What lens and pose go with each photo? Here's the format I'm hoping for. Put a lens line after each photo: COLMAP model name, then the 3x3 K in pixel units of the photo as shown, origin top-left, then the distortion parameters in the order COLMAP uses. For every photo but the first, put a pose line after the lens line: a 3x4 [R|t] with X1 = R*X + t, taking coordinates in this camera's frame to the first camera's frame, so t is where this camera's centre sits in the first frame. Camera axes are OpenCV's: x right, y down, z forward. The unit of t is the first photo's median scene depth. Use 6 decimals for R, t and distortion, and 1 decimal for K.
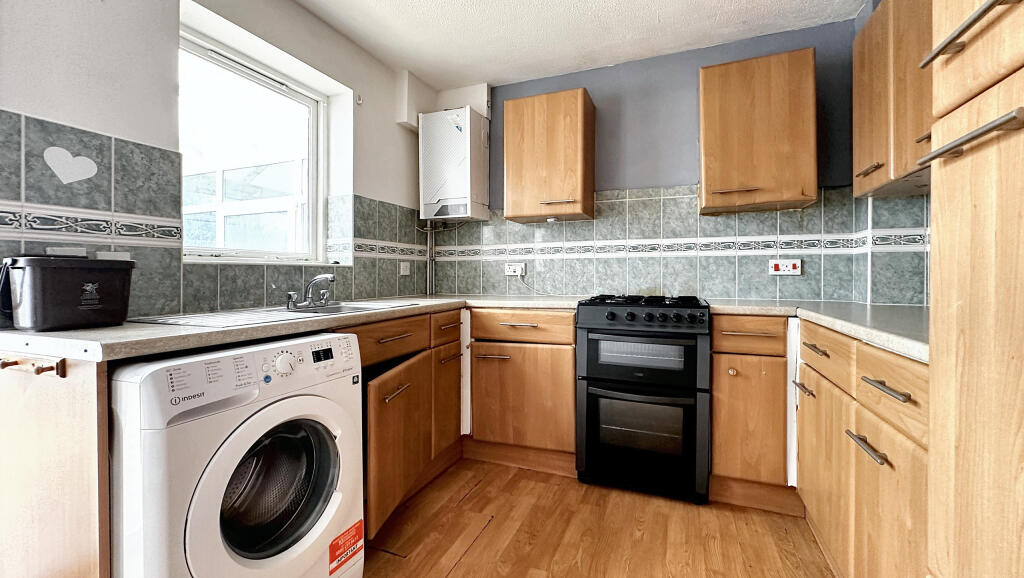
lens RADIAL K [[420.5, 0, 512.0], [0, 420.5, 289.0], [0, 0, 1]] dist [0.001048, 0.000064]
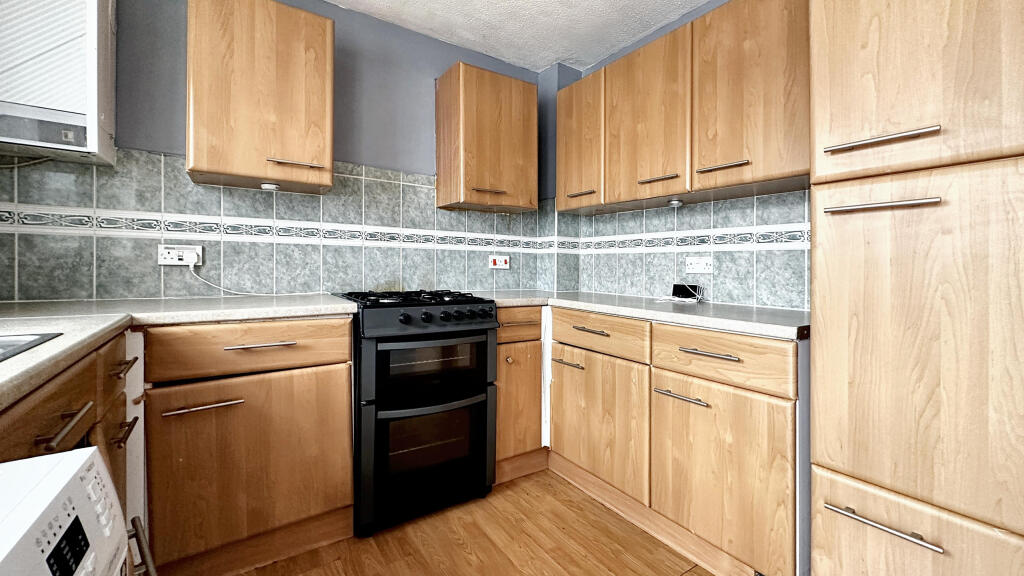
lens RADIAL K [[418.7, 0, 512.0], [0, 418.7, 276.4], [0, 0, 1]] dist [-0.001757, 0.000027]
pose [[0.550739, -0.011522, 0.834598, -0.305335], [0.008906, 0.999929, 0.007928, -0.021712], [-0.834630, 0.003066, 0.550803, 0.335698]]
